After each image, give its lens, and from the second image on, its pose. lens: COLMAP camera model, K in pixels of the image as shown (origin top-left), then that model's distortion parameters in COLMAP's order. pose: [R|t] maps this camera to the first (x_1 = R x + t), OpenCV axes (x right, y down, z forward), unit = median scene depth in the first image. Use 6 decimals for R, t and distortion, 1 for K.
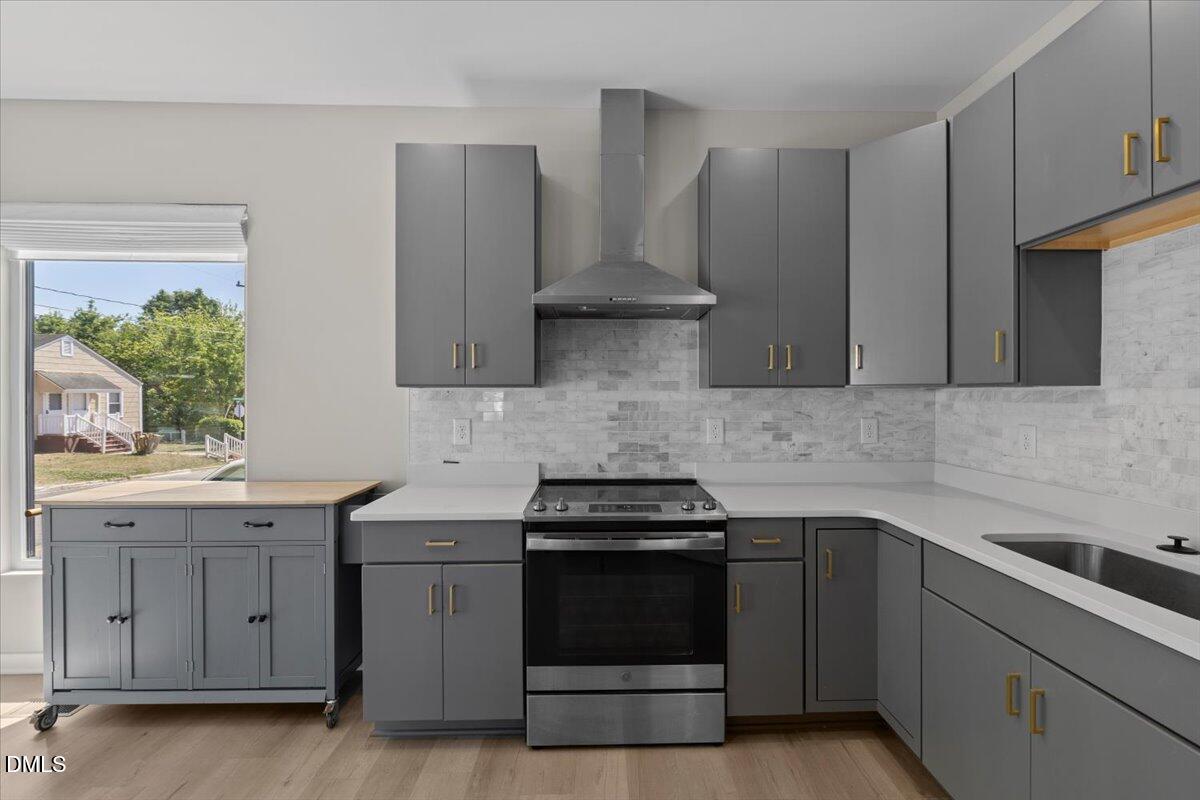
lens RADIAL K [[570.0, 0, 602.0], [0, 570.0, 395.5], [0, 0, 1]] dist [0.004927, 0.000504]
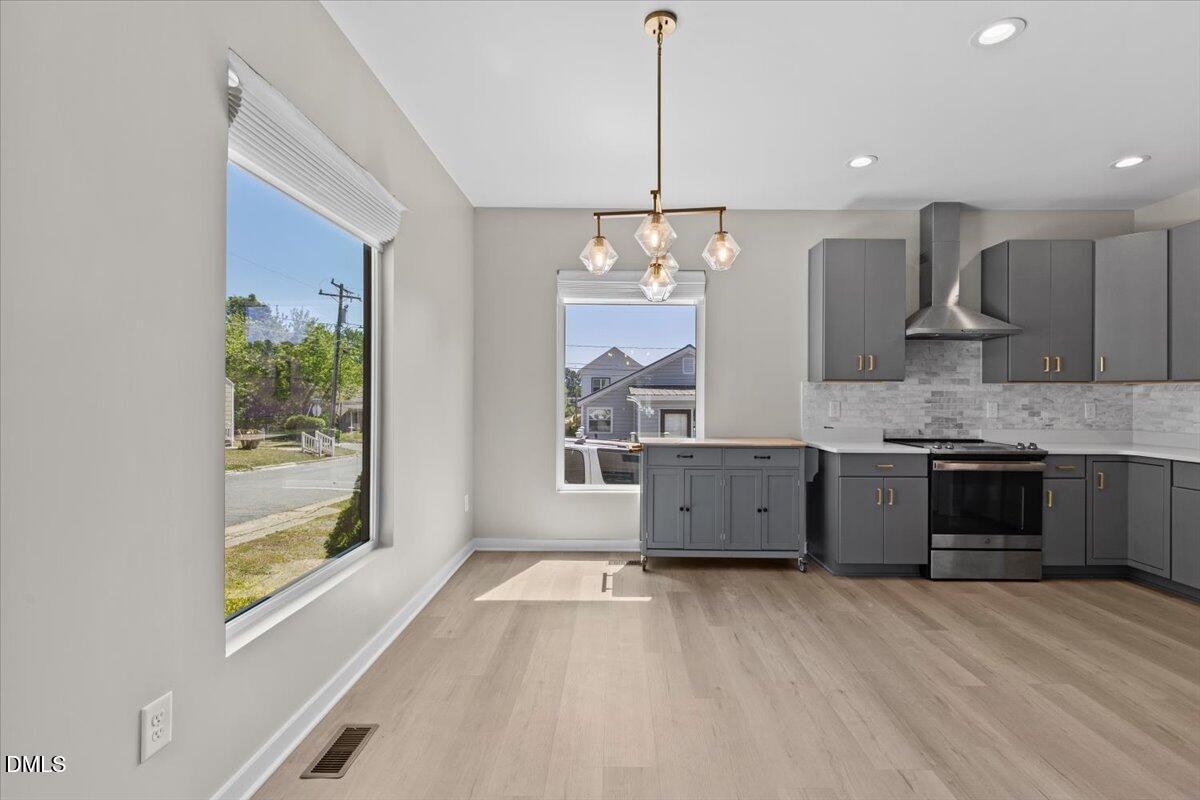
lens RADIAL K [[570.0, 0, 602.0], [0, 570.0, 395.5], [0, 0, 1]] dist [0.004927, 0.000504]
pose [[0.999517, 0.005943, -0.030517, -0.854742], [-0.006162, 0.999956, -0.007088, 0.039980], [0.030474, 0.007272, 0.999509, -0.644780]]
